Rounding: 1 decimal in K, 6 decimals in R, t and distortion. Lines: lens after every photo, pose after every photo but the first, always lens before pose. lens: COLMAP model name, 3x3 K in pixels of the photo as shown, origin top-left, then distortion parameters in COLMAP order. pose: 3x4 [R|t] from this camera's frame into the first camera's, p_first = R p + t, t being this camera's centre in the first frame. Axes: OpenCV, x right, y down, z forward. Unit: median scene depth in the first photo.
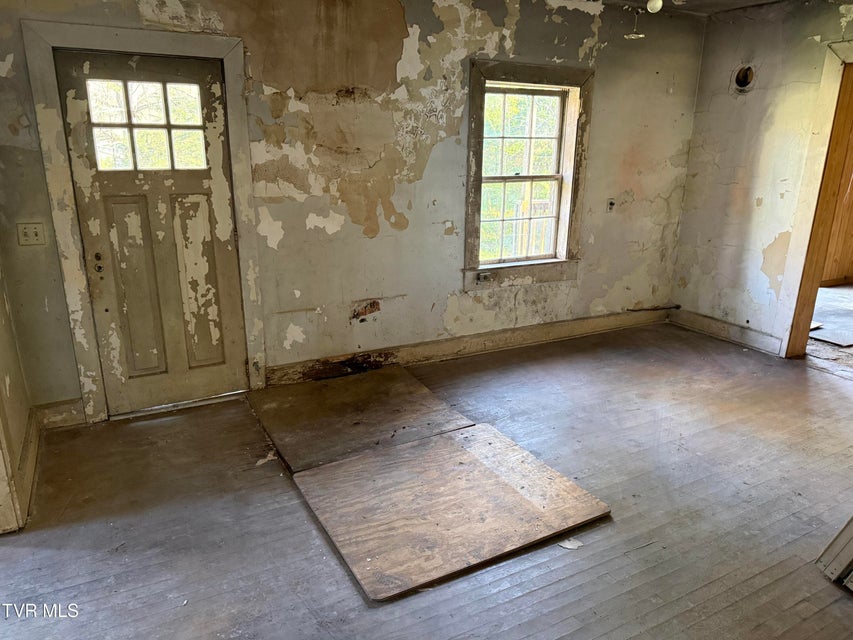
lens RADIAL K [[605.5, 0, 420.0], [0, 605.5, 323.7], [0, 0, 1]] dist [0.066853, -0.056040]
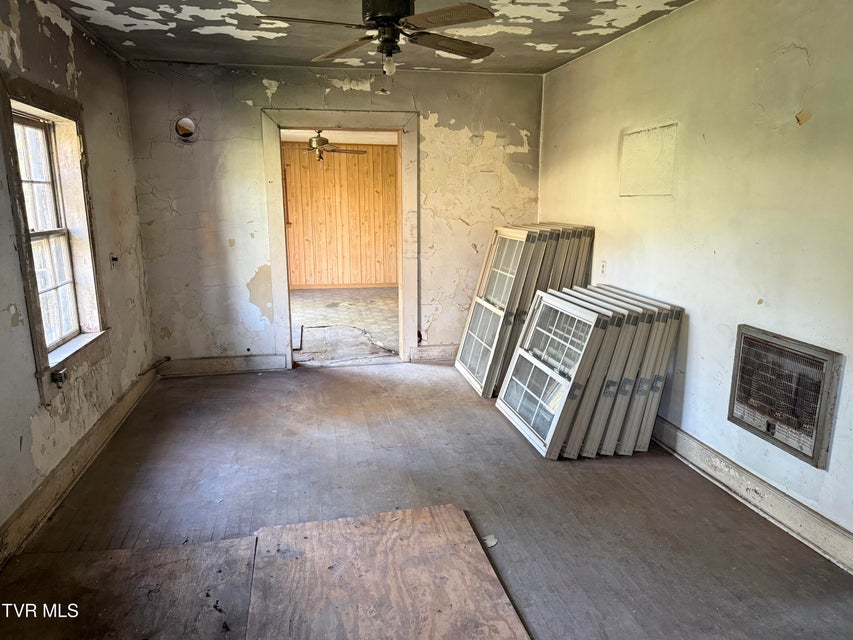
lens RADIAL K [[605.5, 0, 429.2], [0, 605.5, 319.7], [0, 0, 1]] dist [0.066853, -0.056040]
pose [[0.283038, -0.204265, 0.937105, -0.415269], [0.283622, 0.951186, 0.121671, -0.103685], [-0.916214, 0.231345, 0.327156, 0.368681]]
